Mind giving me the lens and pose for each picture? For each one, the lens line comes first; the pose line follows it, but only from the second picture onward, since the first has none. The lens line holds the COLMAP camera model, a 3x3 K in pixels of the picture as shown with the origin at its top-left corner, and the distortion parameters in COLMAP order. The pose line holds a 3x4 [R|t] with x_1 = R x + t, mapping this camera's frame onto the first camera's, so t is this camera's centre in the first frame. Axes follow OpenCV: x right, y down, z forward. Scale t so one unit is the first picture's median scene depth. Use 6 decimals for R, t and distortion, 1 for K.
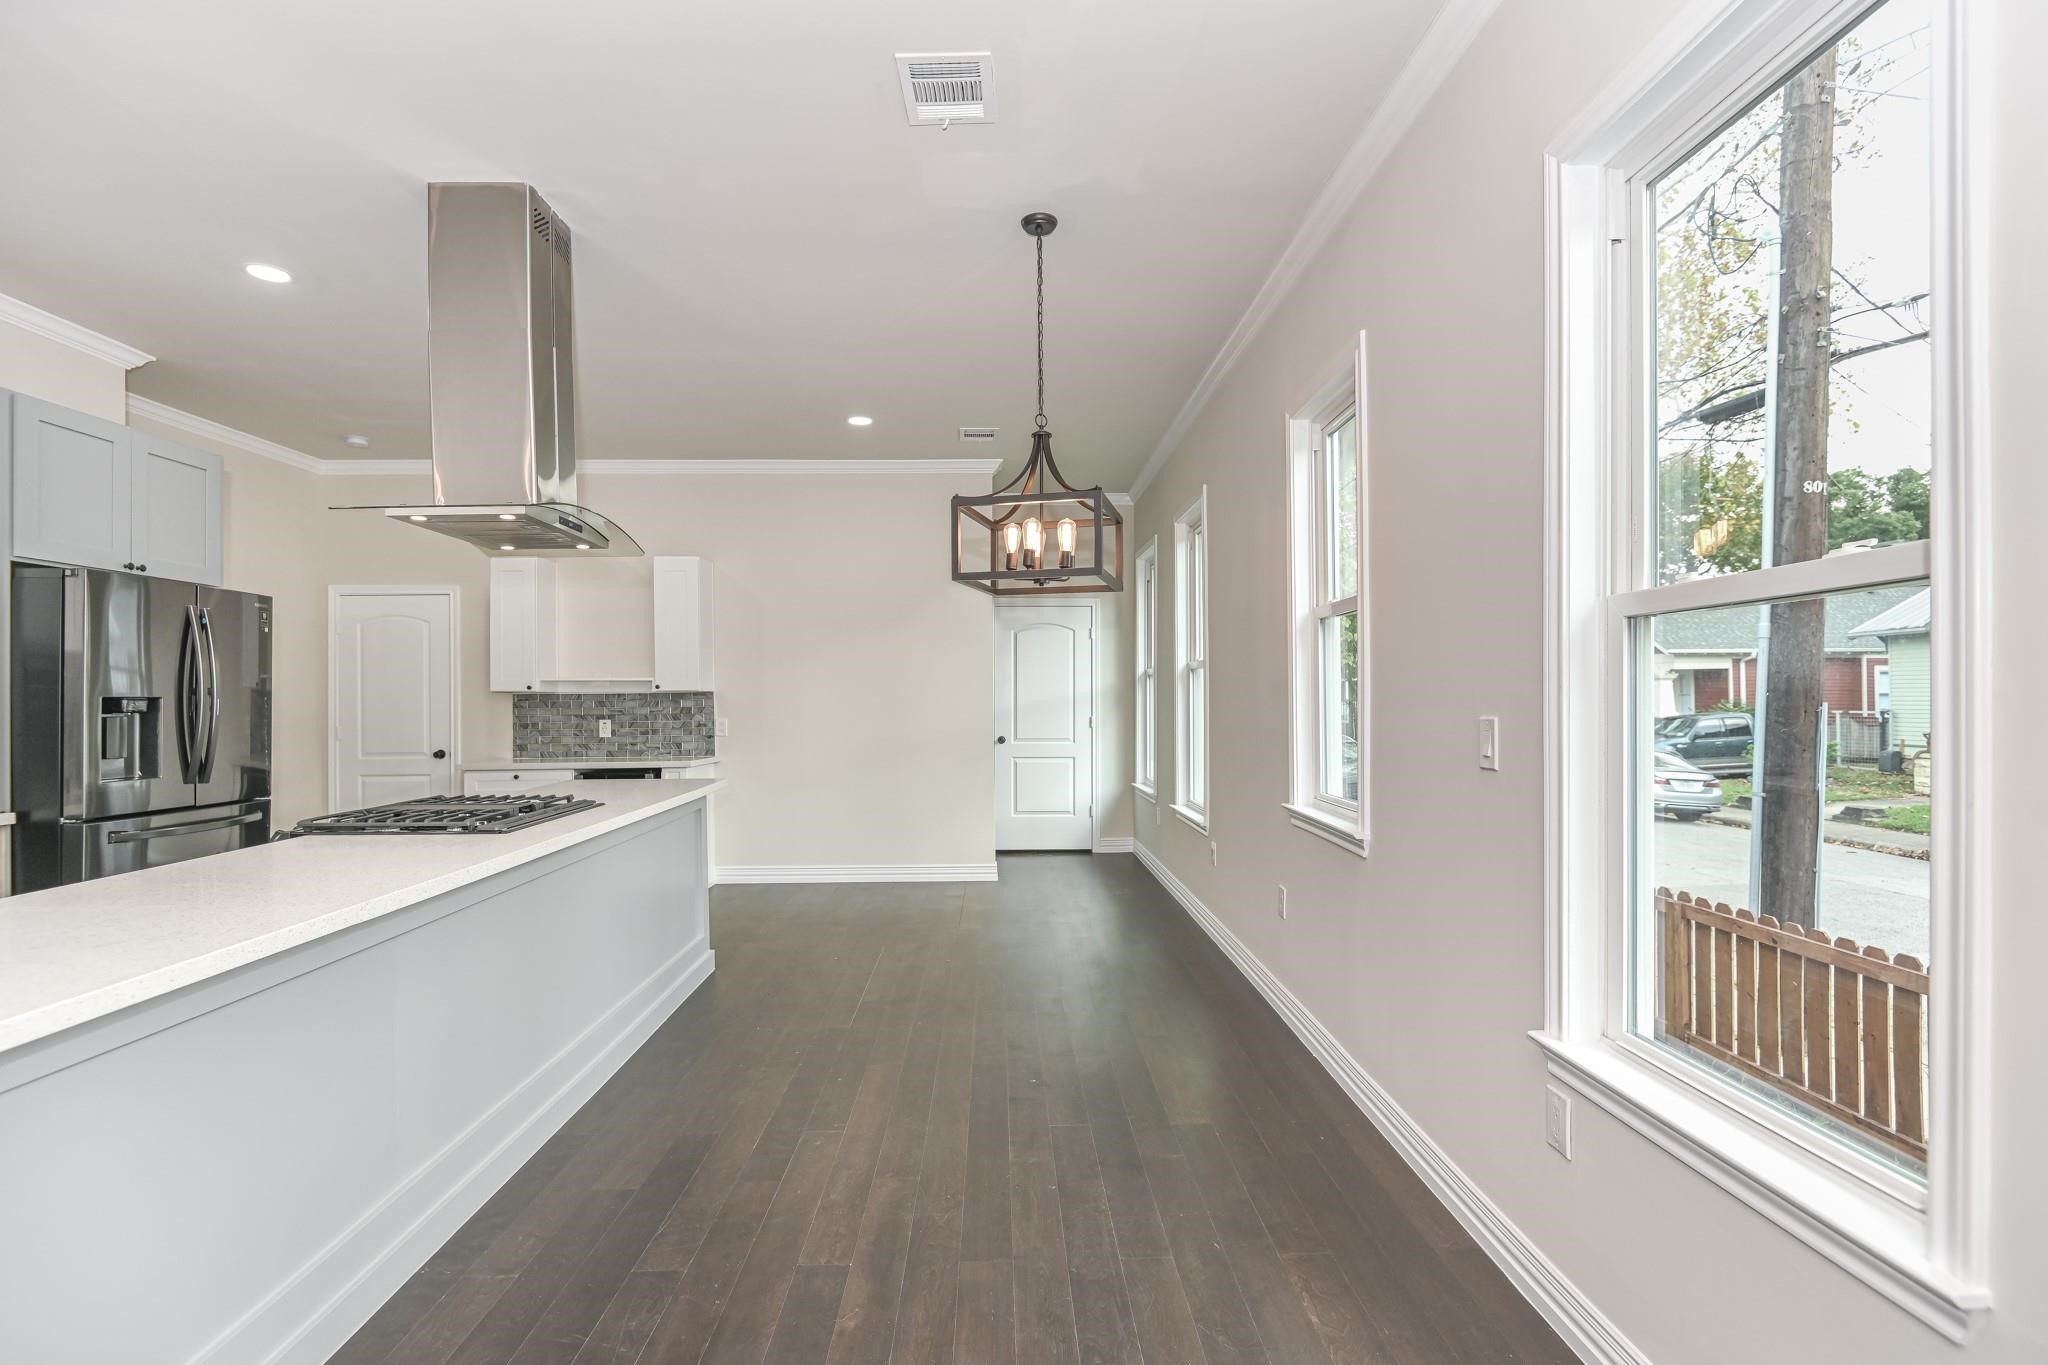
lens RADIAL K [[950.7, 0, 1015.9], [0, 950.7, 694.3], [0, 0, 1]] dist [0.020003, -0.010222]
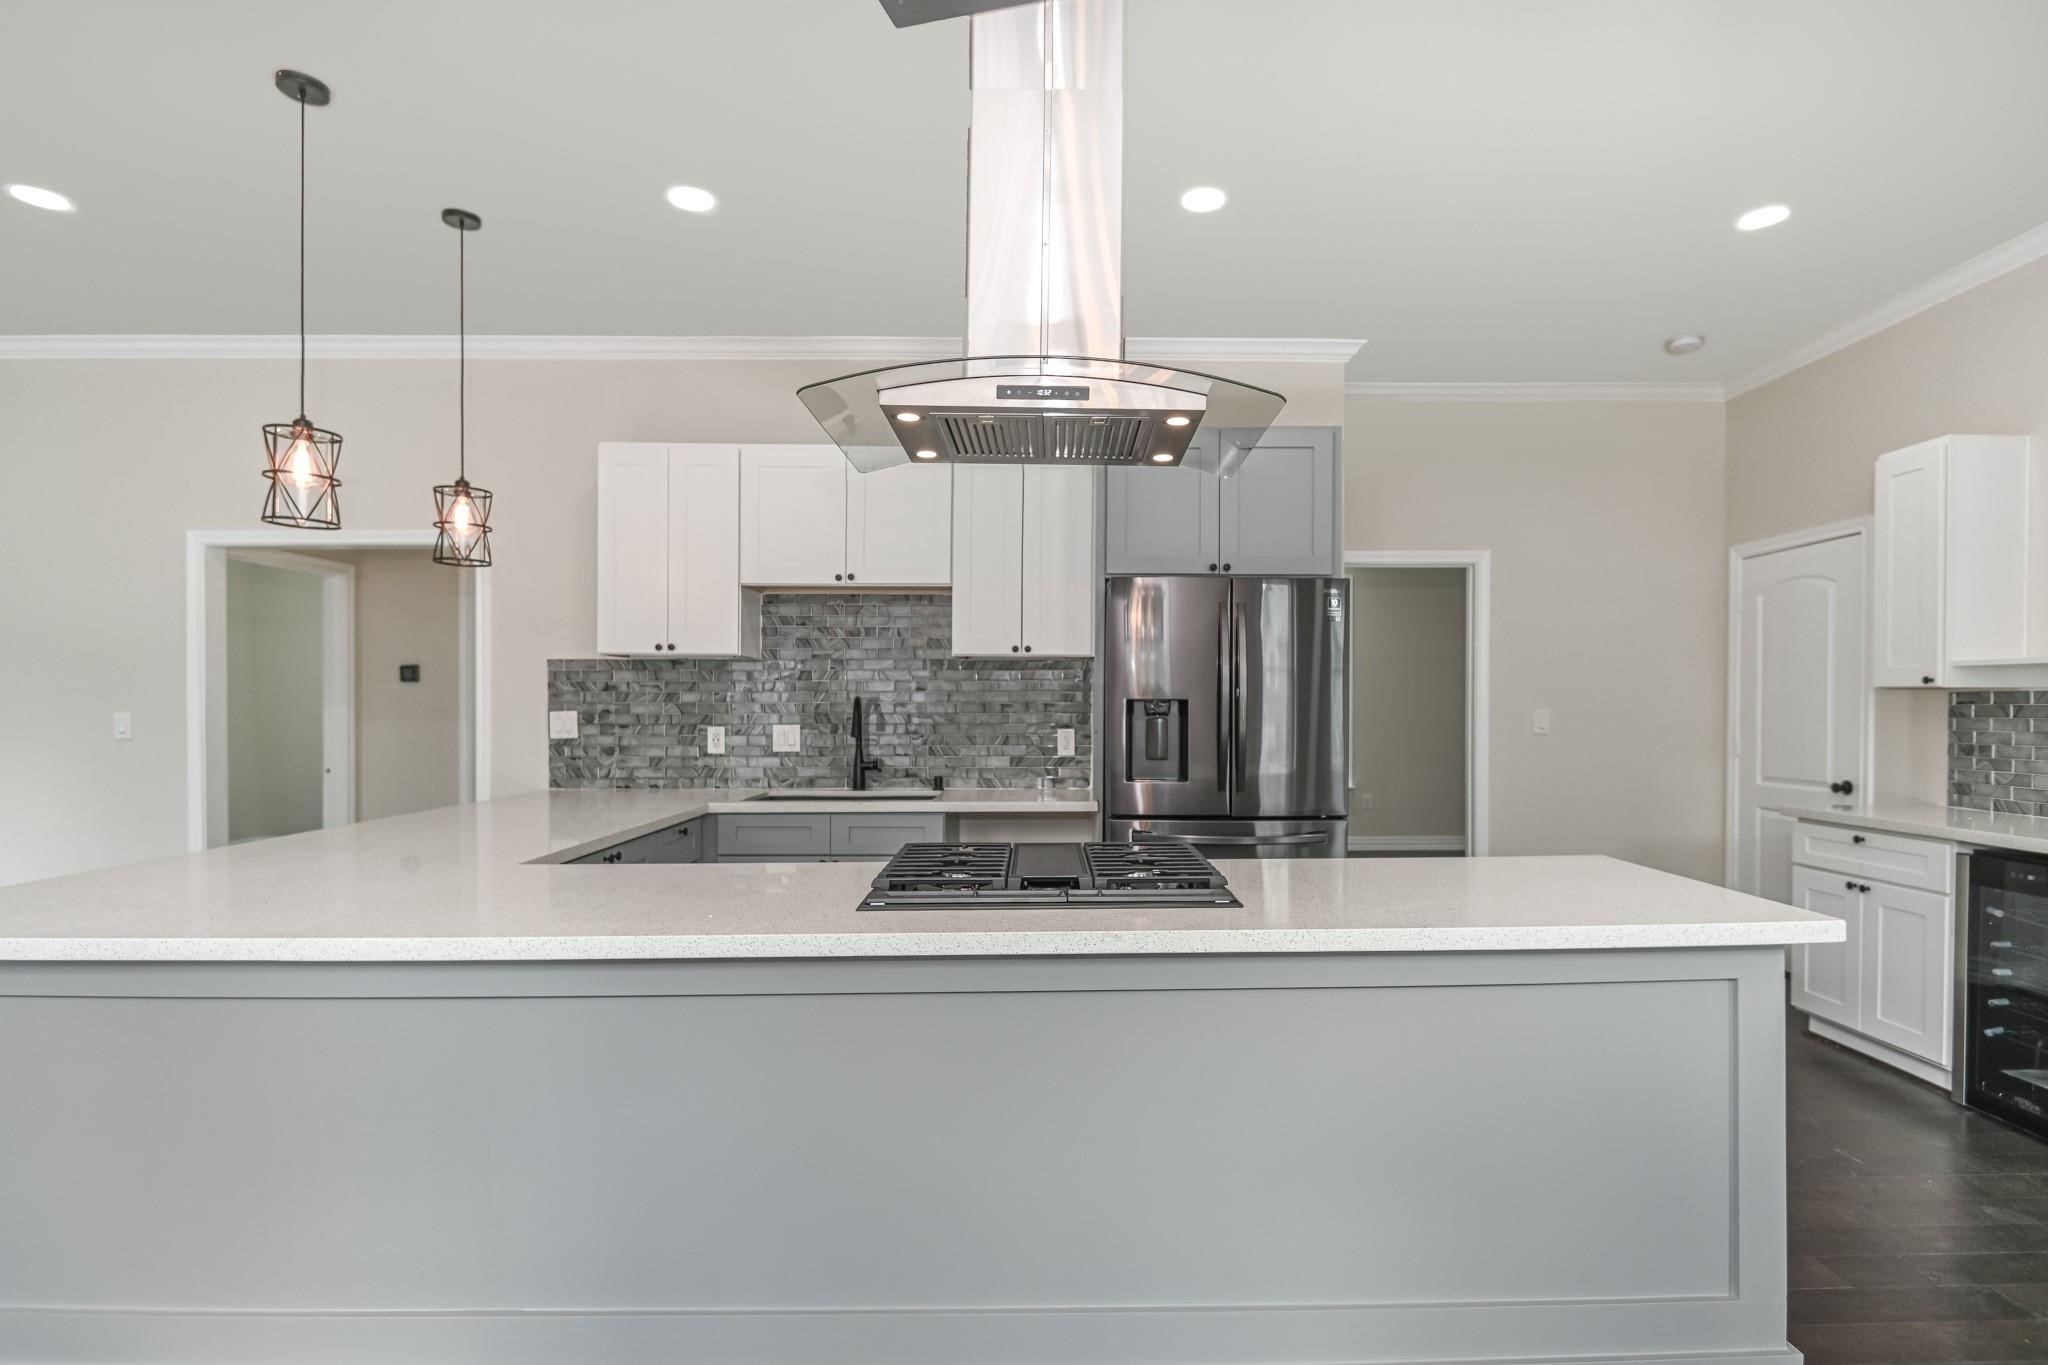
lens RADIAL K [[981.8, 0, 1070.2], [0, 981.8, 718.9], [0, 0, 1]] dist [0.001510, -0.003121]
pose [[-0.017960, 0.020070, -0.999637, 0.057368], [0.005530, 0.999785, 0.019974, 0.001240], [0.999823, -0.005169, -0.018067, 0.494149]]
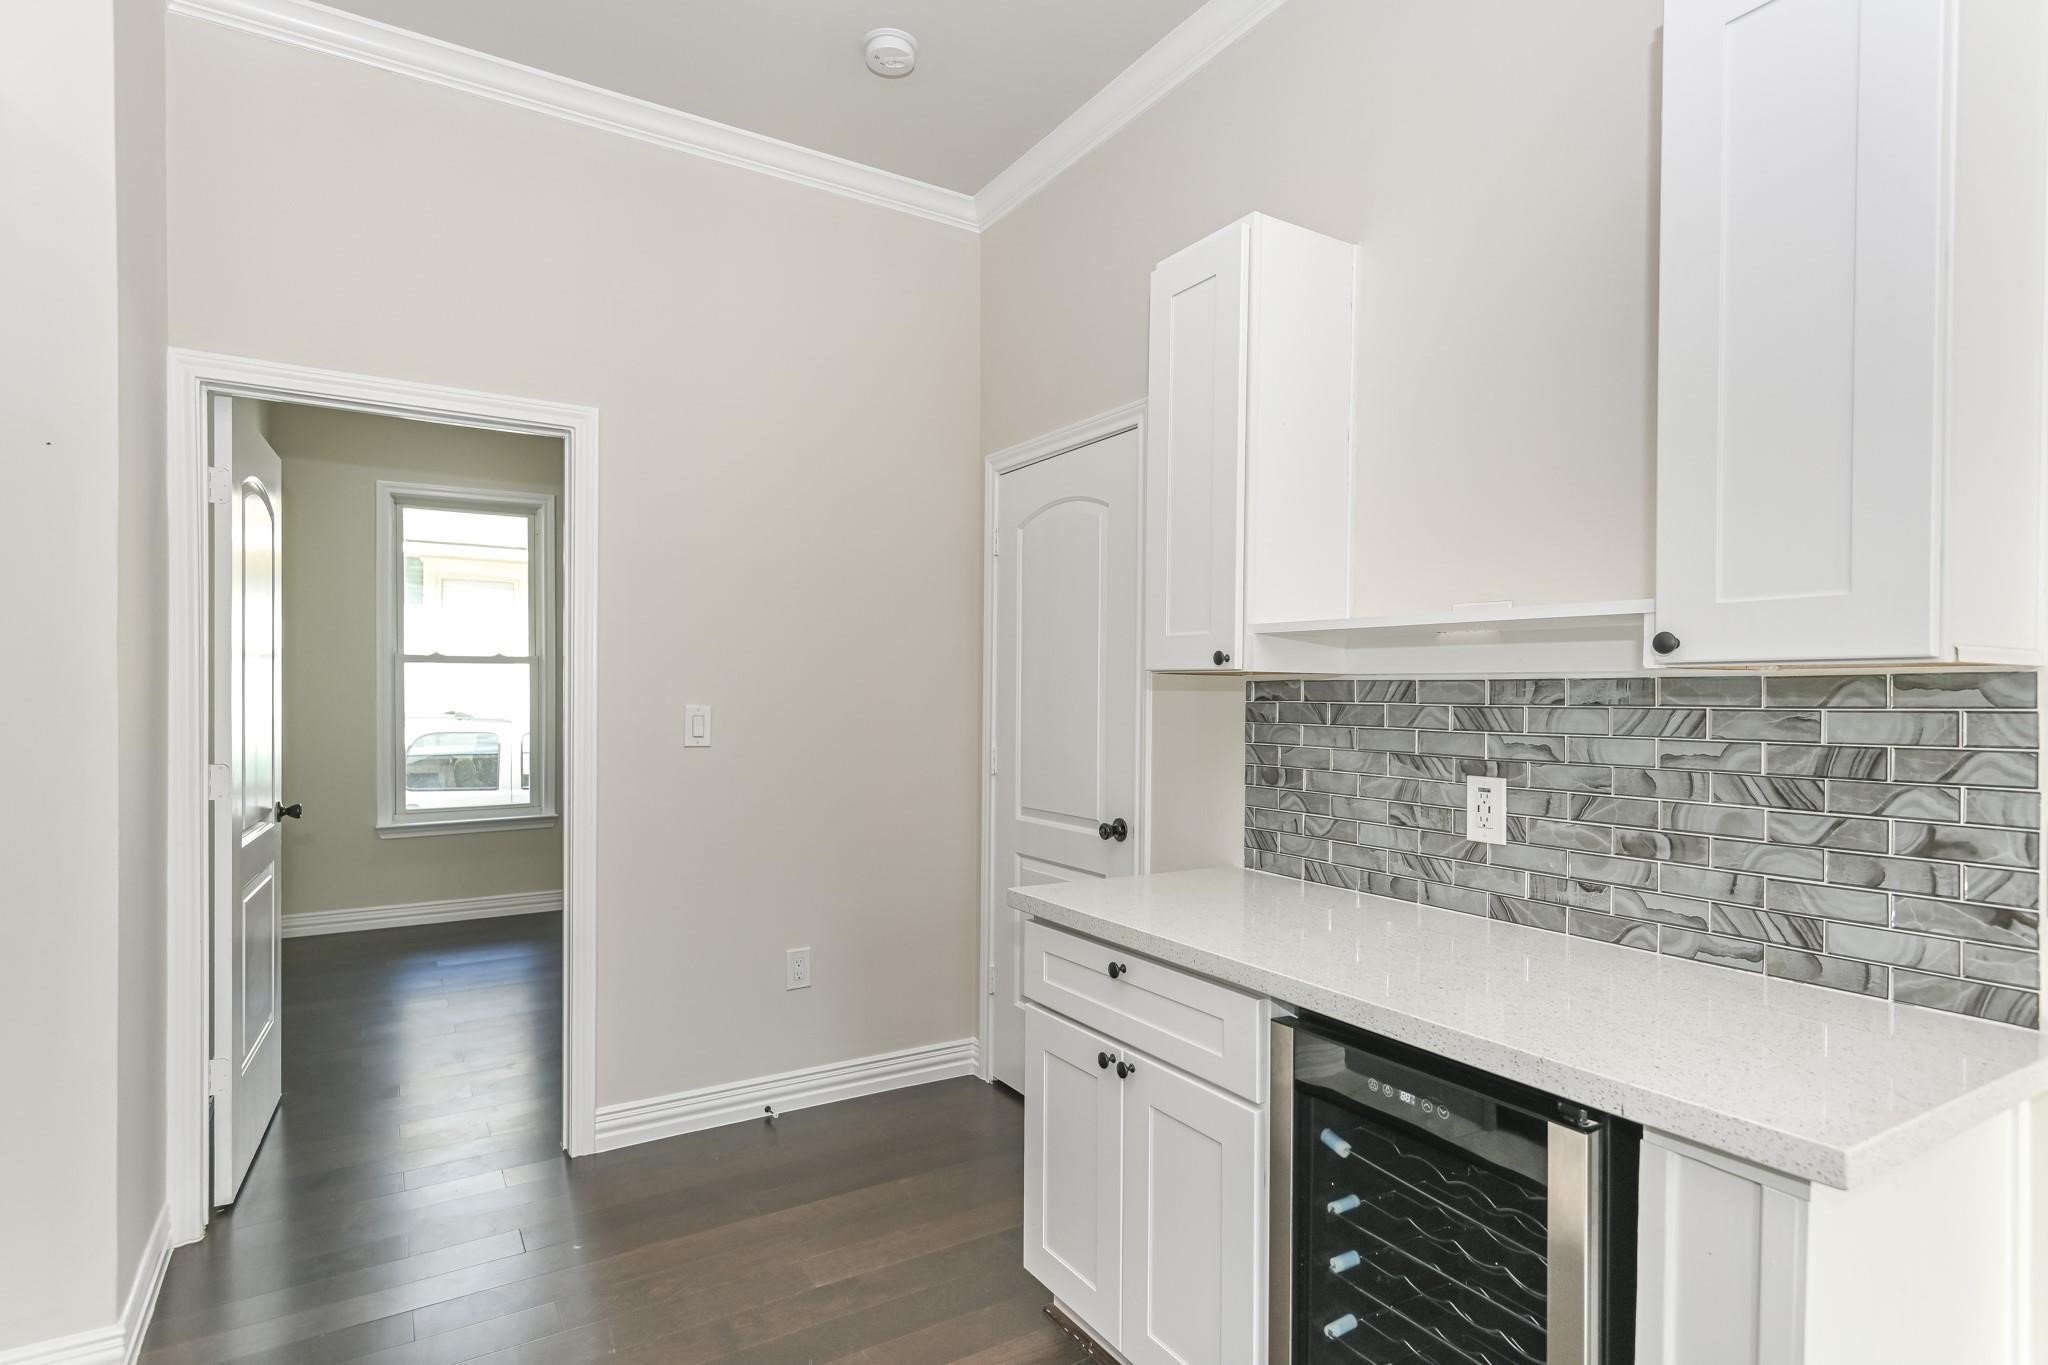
lens RADIAL K [[1039.4, 0, 1021.7], [0, 1039.4, 694.6], [0, 0, 1]] dist [0.015053, -0.002223]
pose [[0.498066, 0.012453, -0.867050, -0.244001], [-0.007971, 0.999920, 0.009782, 0.001867], [0.867103, 0.002039, 0.498125, 0.743626]]
